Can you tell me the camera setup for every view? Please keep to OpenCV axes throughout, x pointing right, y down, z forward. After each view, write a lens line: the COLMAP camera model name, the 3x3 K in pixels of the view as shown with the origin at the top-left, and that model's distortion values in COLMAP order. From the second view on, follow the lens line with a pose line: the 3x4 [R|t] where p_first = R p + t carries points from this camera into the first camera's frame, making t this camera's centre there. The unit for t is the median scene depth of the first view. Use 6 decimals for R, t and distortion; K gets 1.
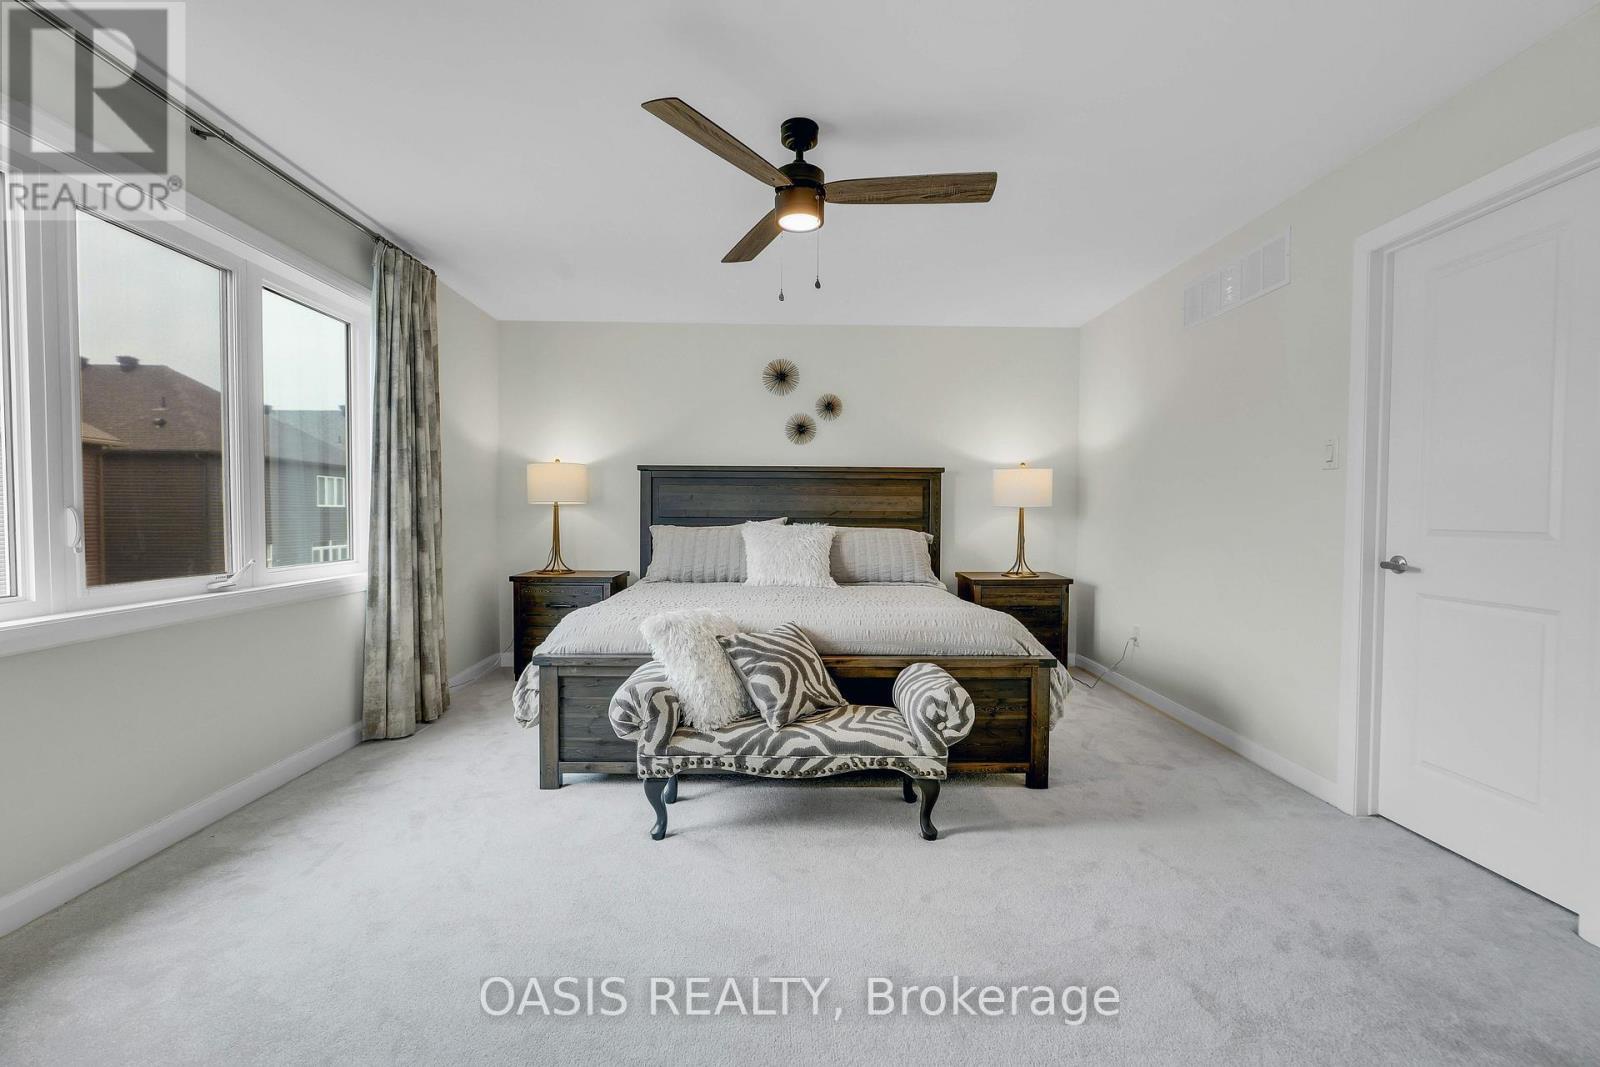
lens RADIAL K [[701.2, 0, 802.4], [0, 701.2, 530.8], [0, 0, 1]] dist [-0.011909, 0.004745]
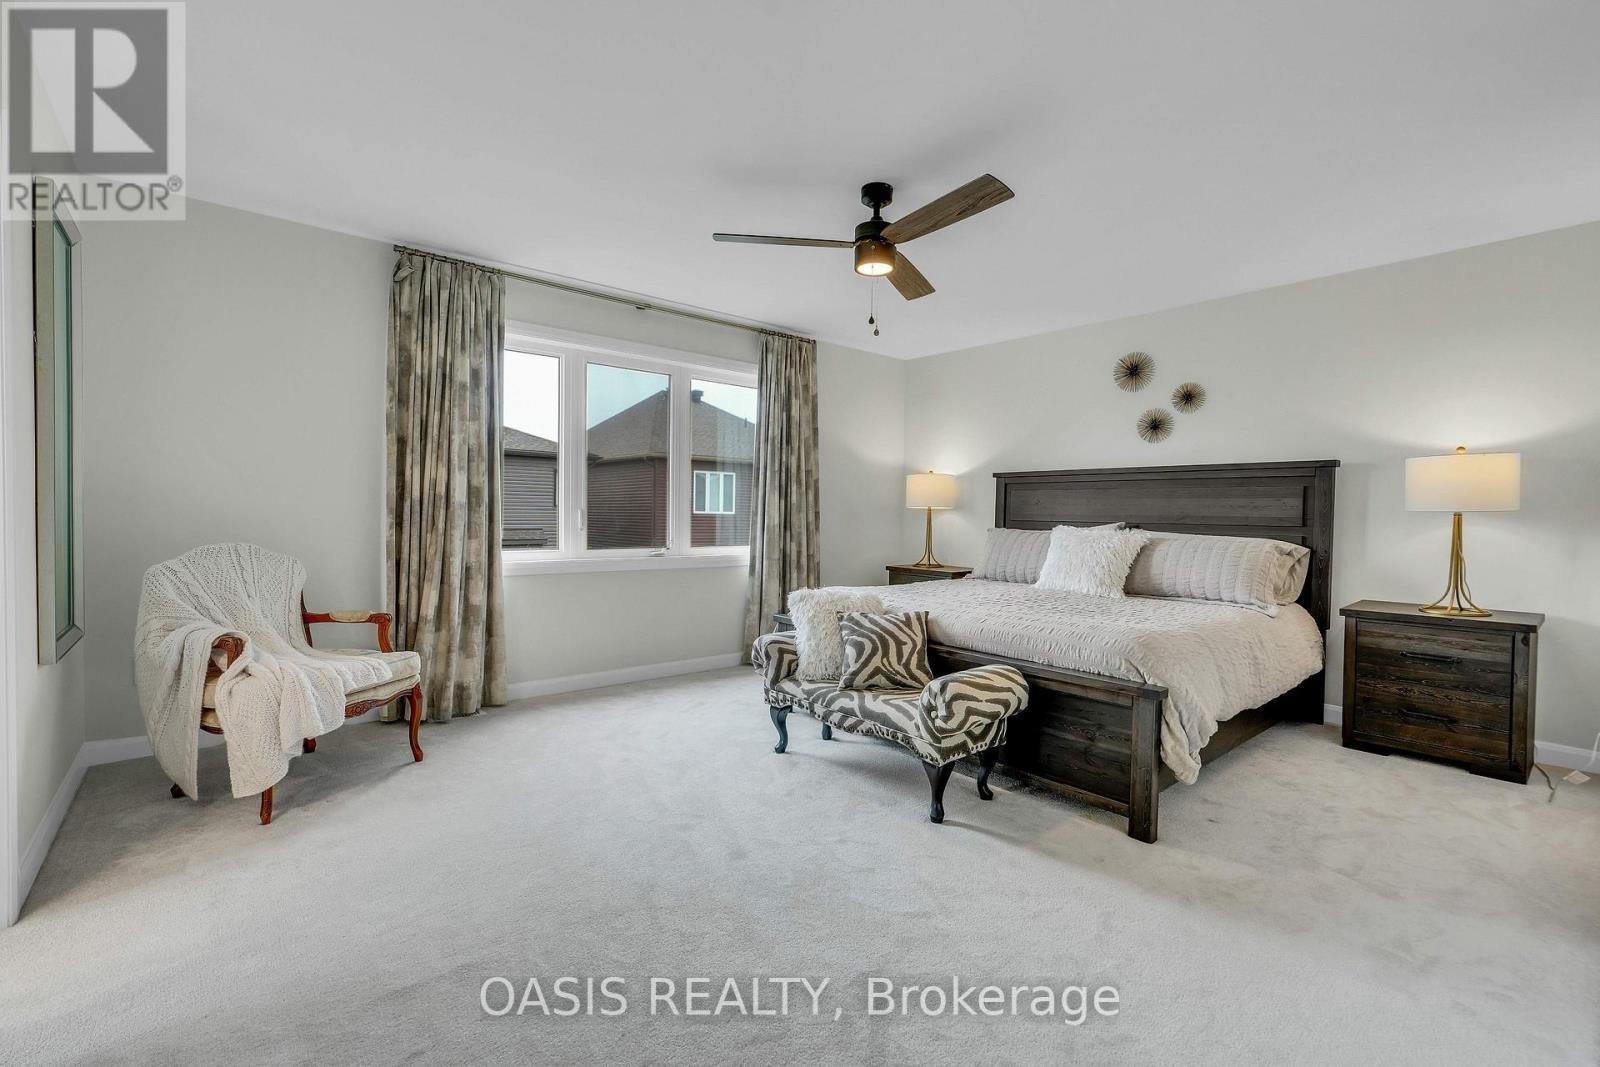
lens RADIAL K [[701.2, 0, 804.7], [0, 701.2, 529.9], [0, 0, 1]] dist [-0.011909, 0.004745]
pose [[0.634021, 0.021330, -0.773021, 0.727462], [-0.030388, 0.999535, 0.002657, 0.002130], [0.772718, 0.021806, 0.634374, 0.139531]]
